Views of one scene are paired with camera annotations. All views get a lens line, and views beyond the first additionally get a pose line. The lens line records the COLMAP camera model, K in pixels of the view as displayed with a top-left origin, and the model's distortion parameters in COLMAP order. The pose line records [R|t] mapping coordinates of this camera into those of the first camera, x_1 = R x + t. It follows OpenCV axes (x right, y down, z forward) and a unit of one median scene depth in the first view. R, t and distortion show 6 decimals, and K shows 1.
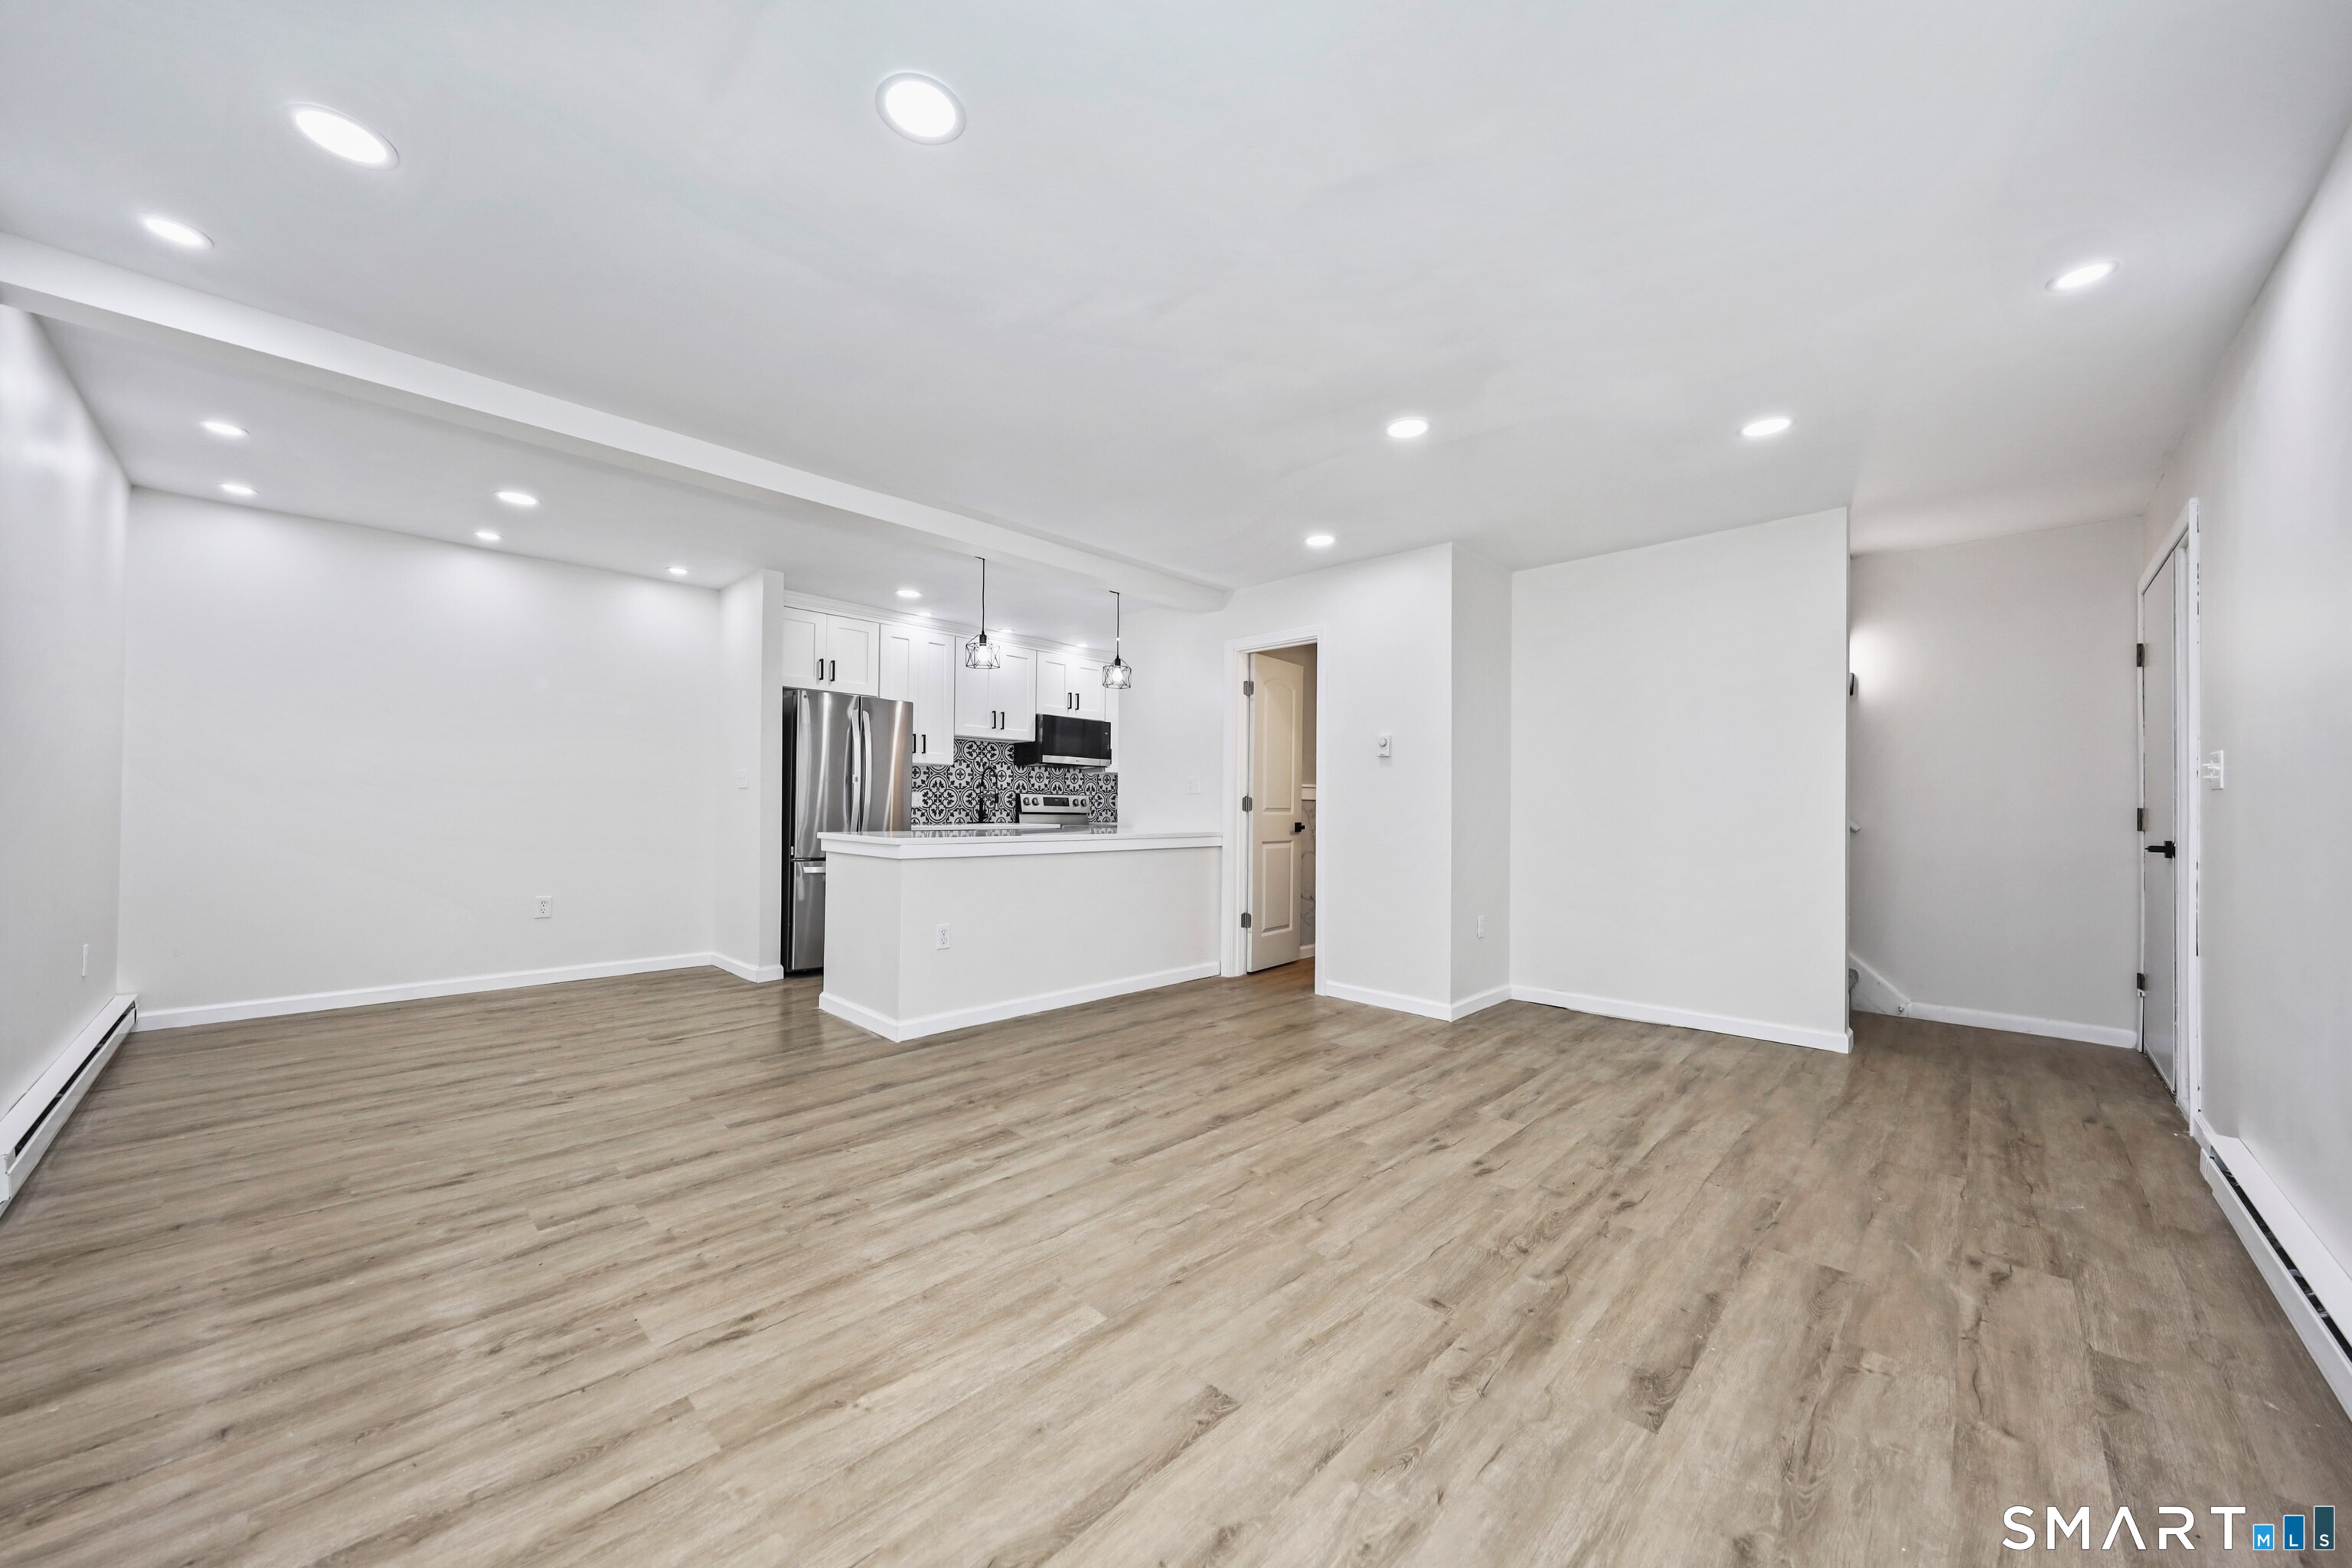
lens RADIAL K [[851.0, 0, 1169.0], [0, 851.0, 787.8], [0, 0, 1]] dist [0.001319, 0.000059]
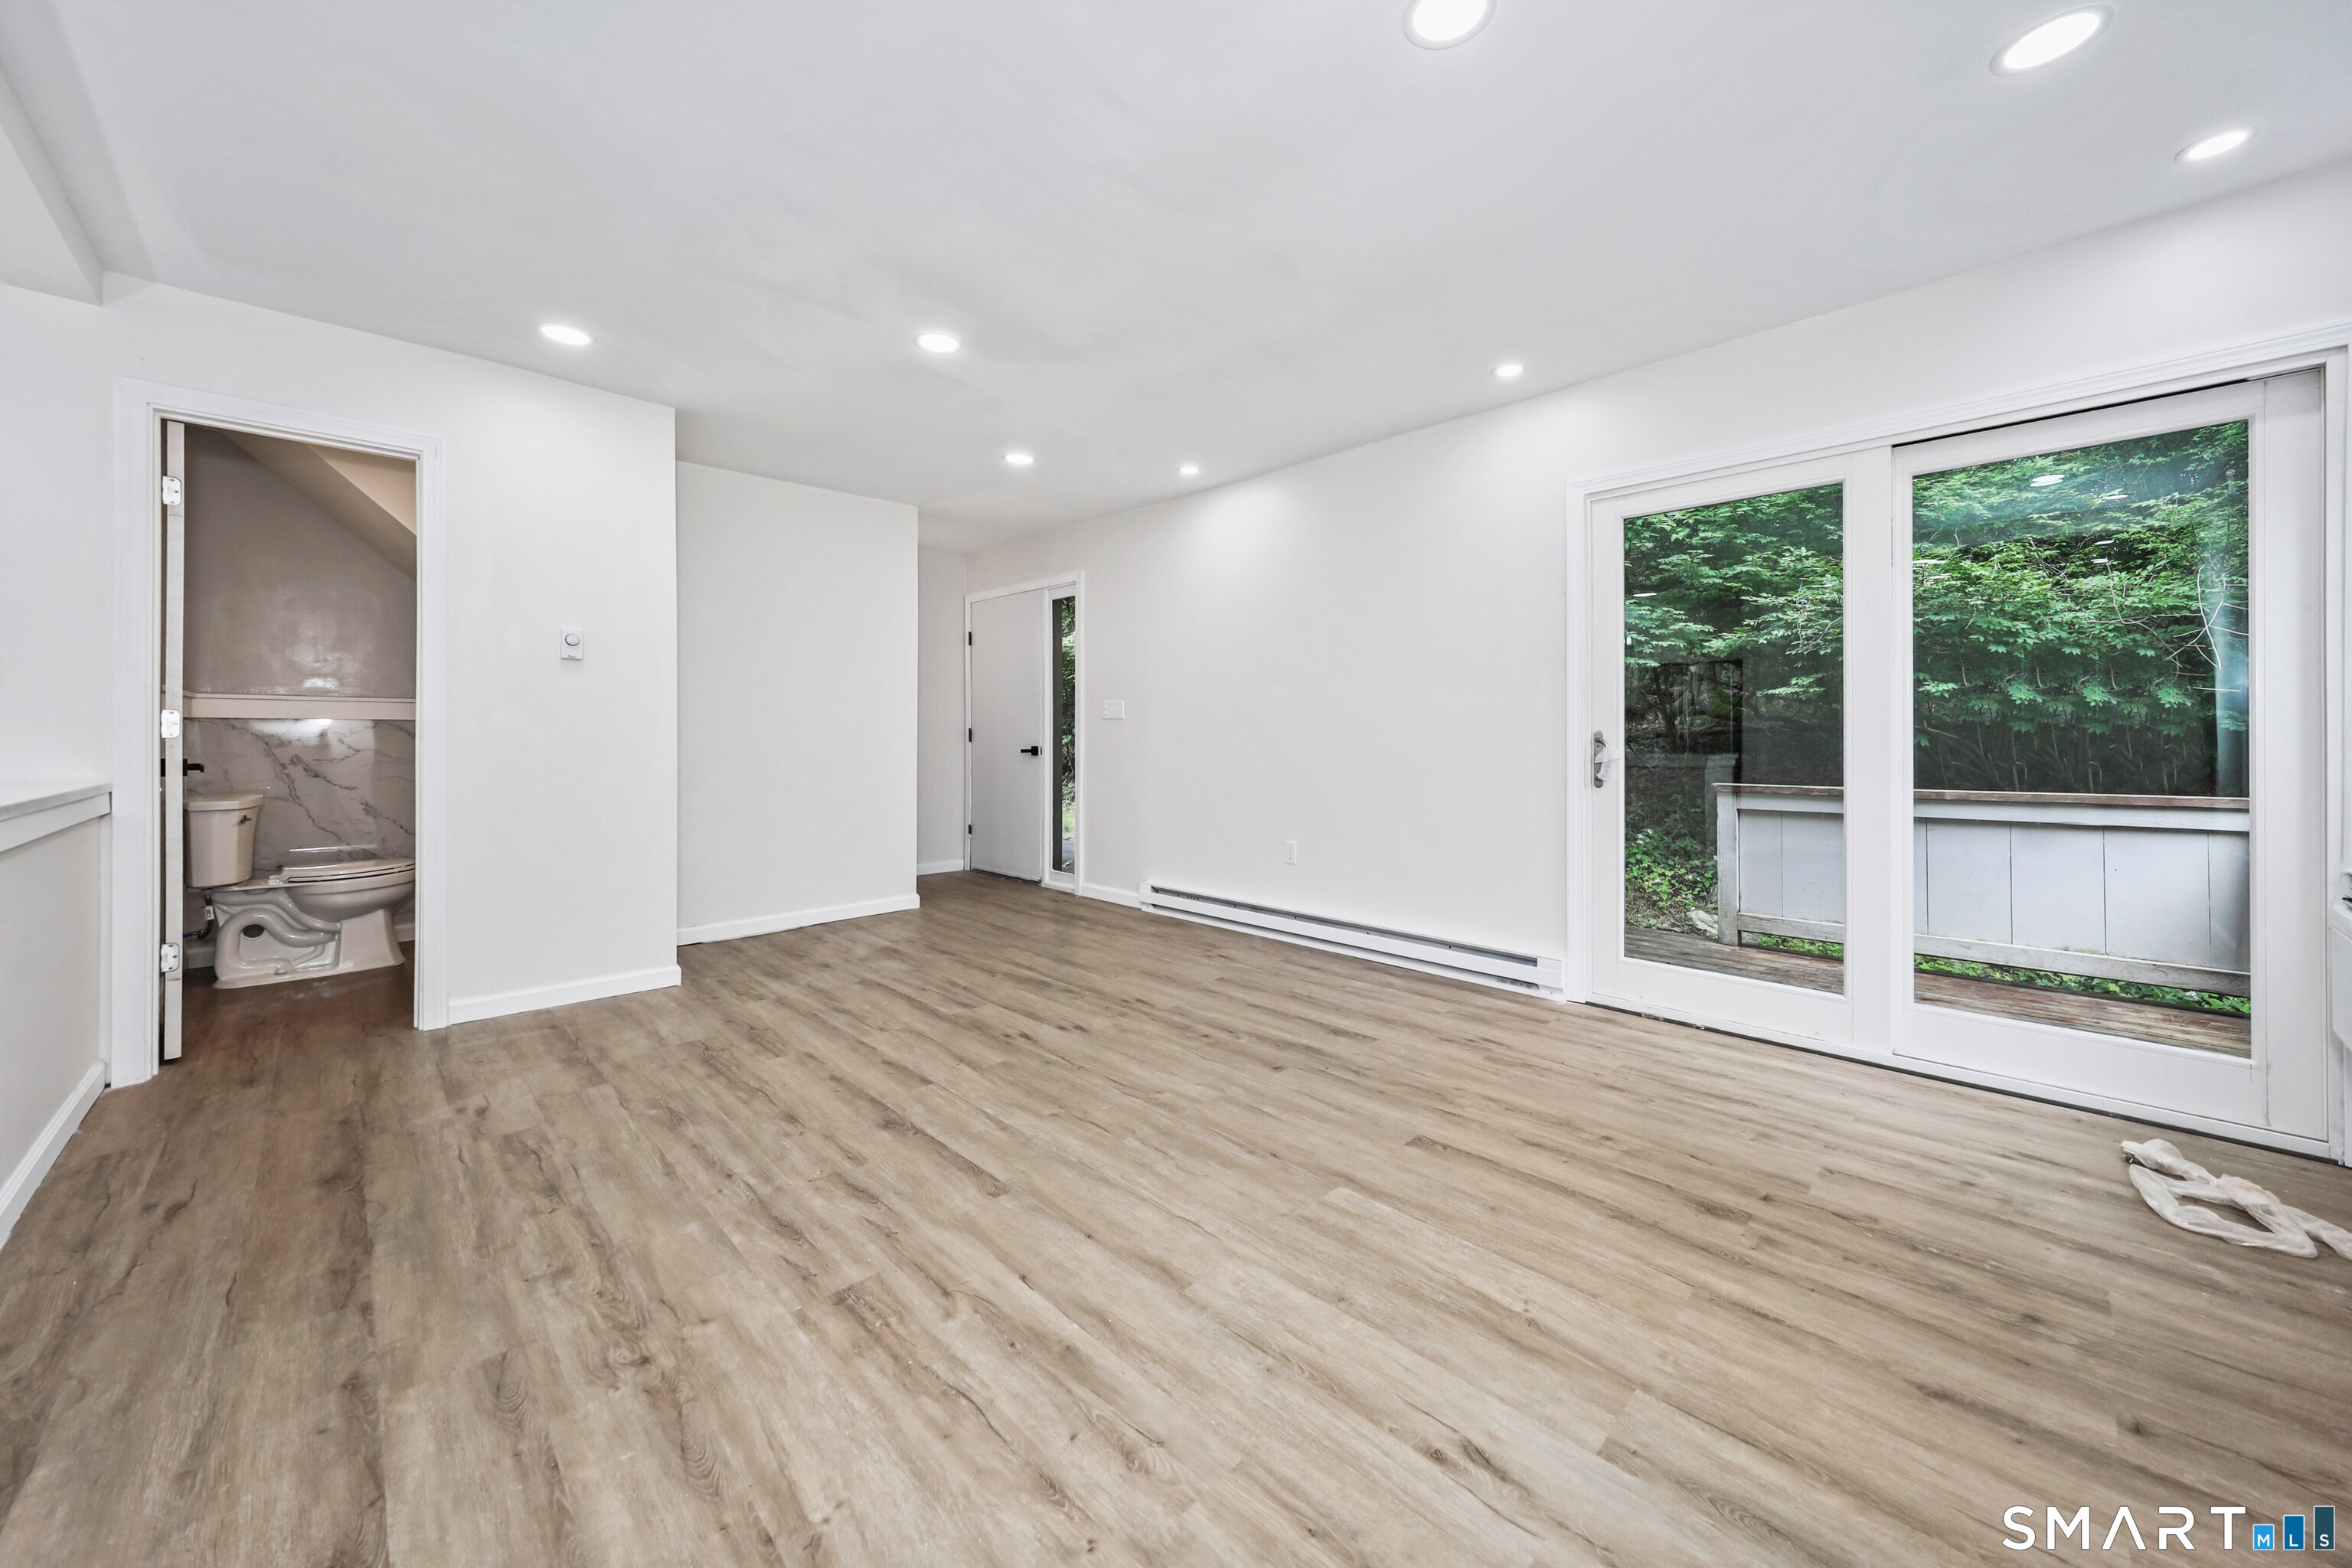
lens RADIAL K [[832.4, 0, 1183.6], [0, 832.4, 748.6], [0, 0, 1]] dist [0.000128, 0.000001]
pose [[0.020927, -0.027981, 0.999389, -0.673413], [-0.022380, 0.999345, 0.028448, 0.009317], [-0.999530, -0.022962, 0.020287, 0.692987]]
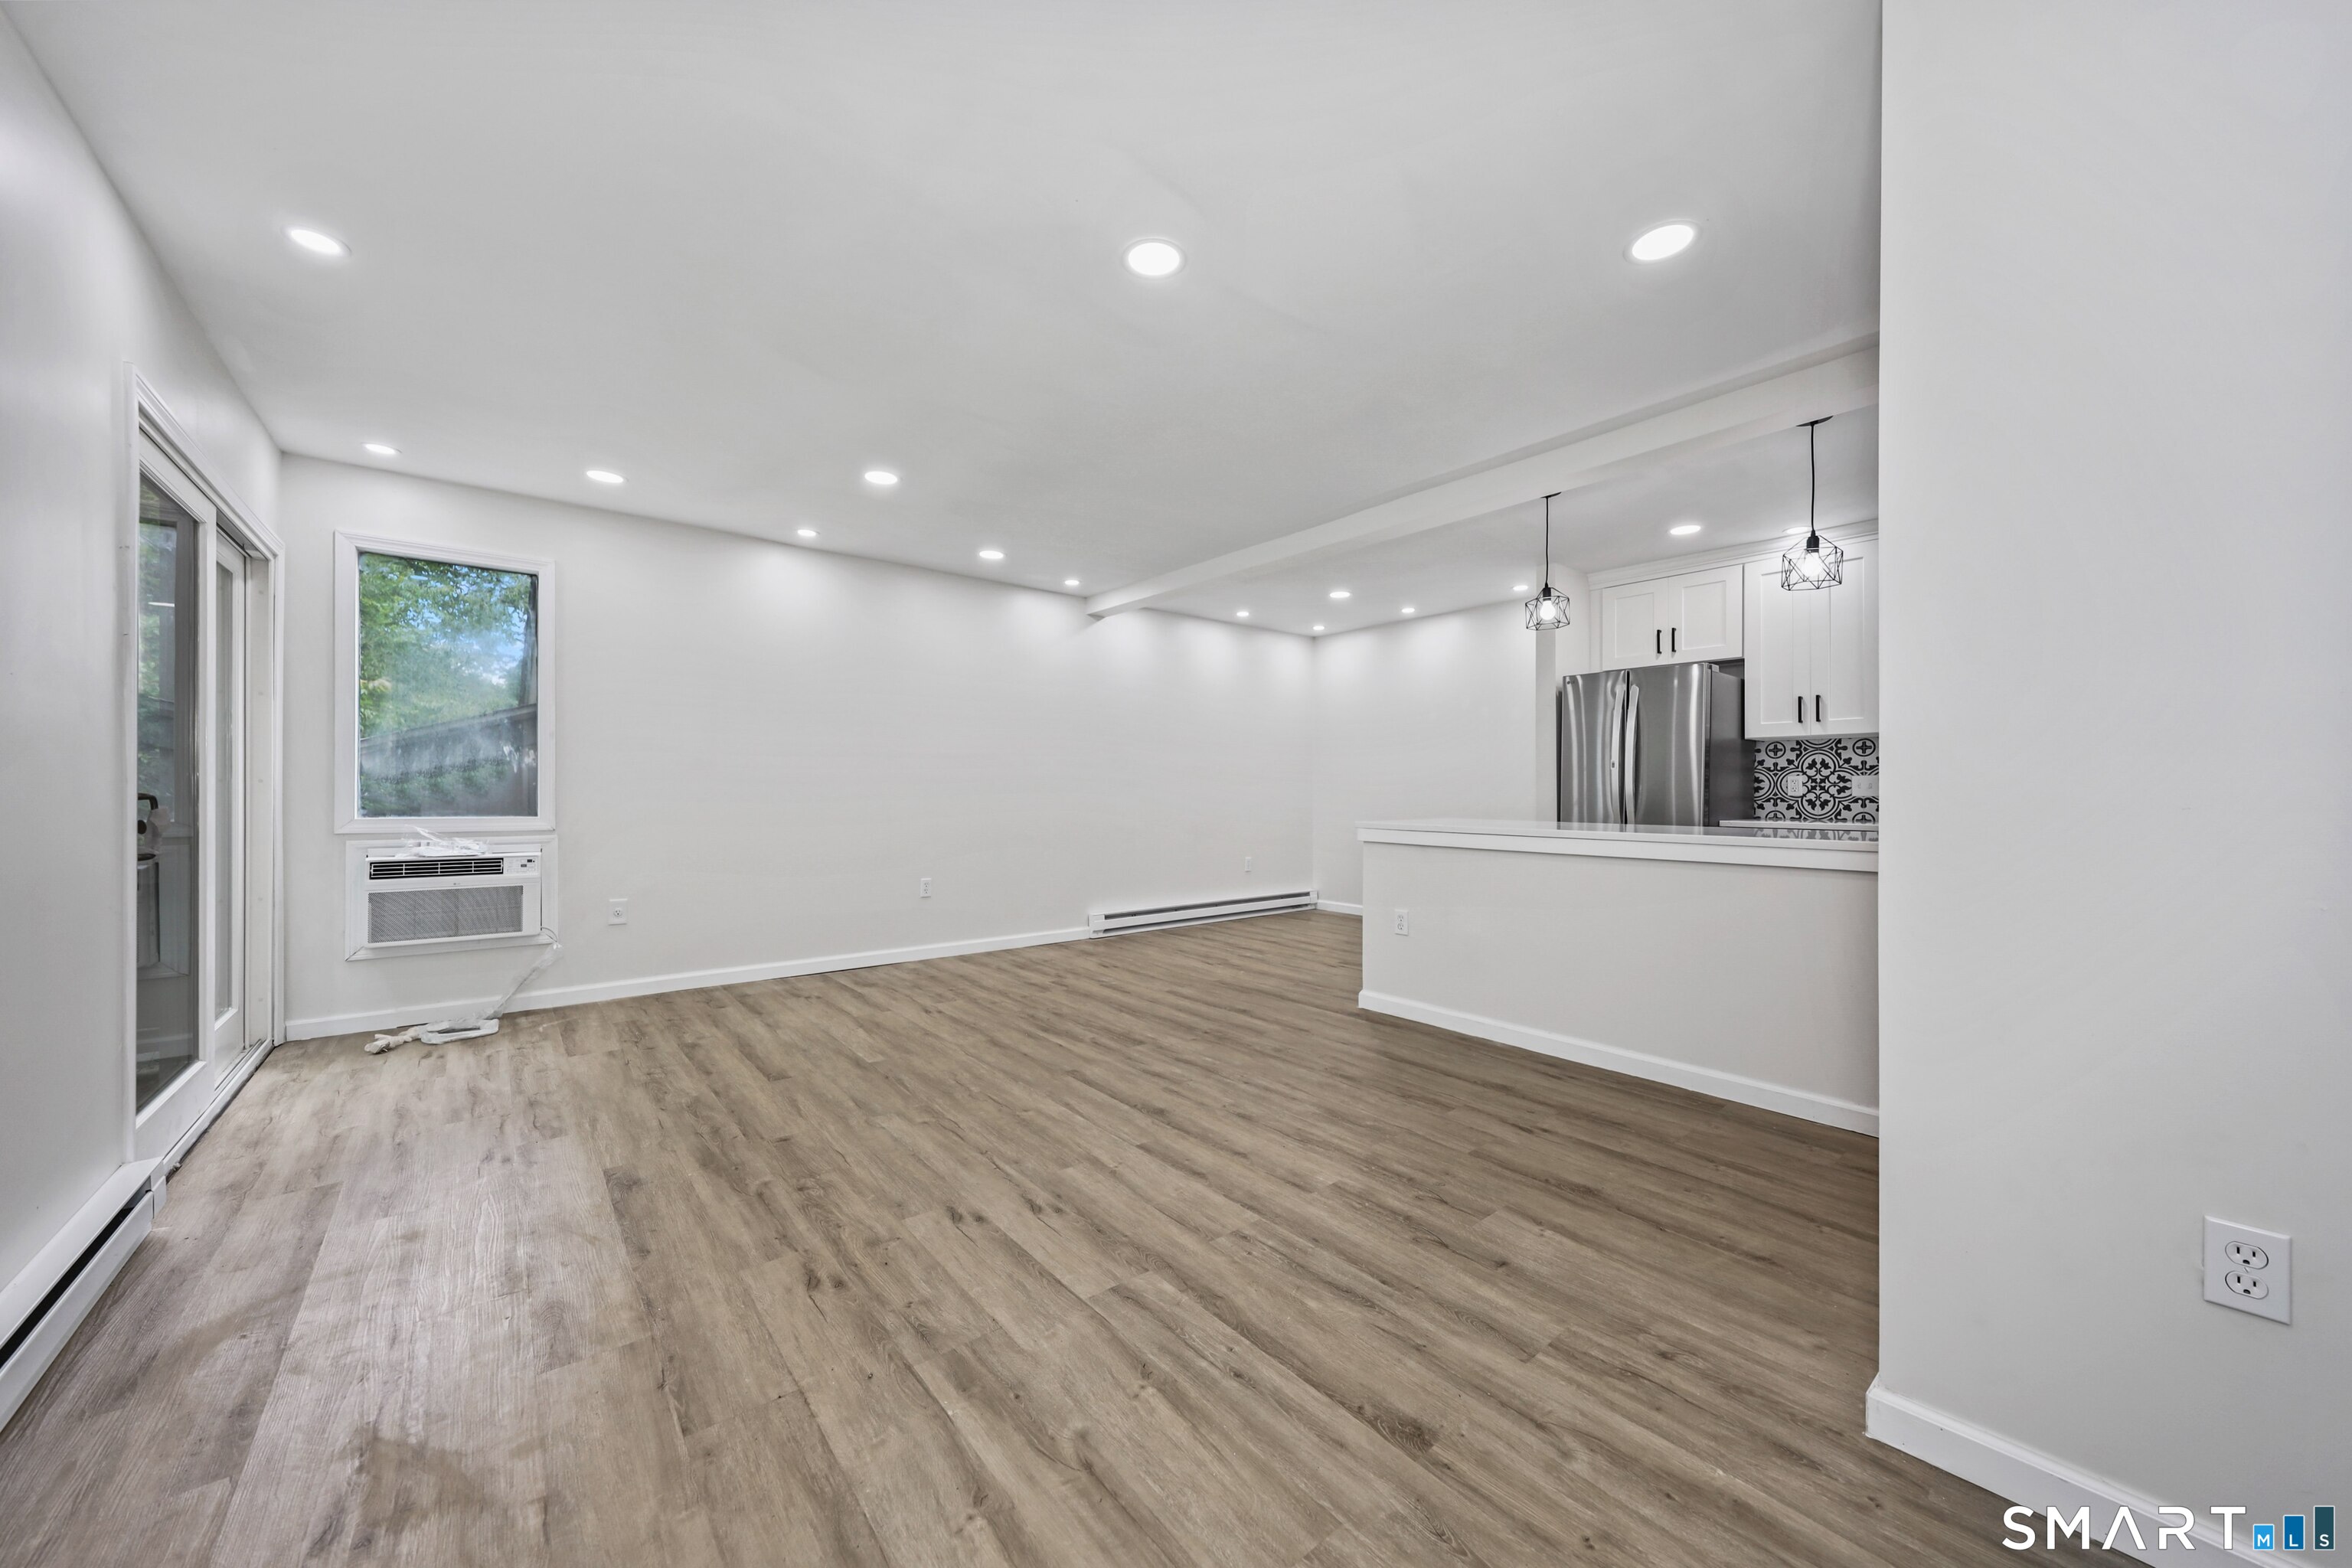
lens RADIAL K [[851.0, 0, 1169.0], [0, 851.0, 787.8], [0, 0, 1]] dist [0.001319, 0.000059]
pose [[-0.128808, -0.013985, -0.991571, 0.986651], [0.016471, 0.999732, -0.016240, 0.035210], [0.991533, -0.018424, -0.128543, 1.101203]]
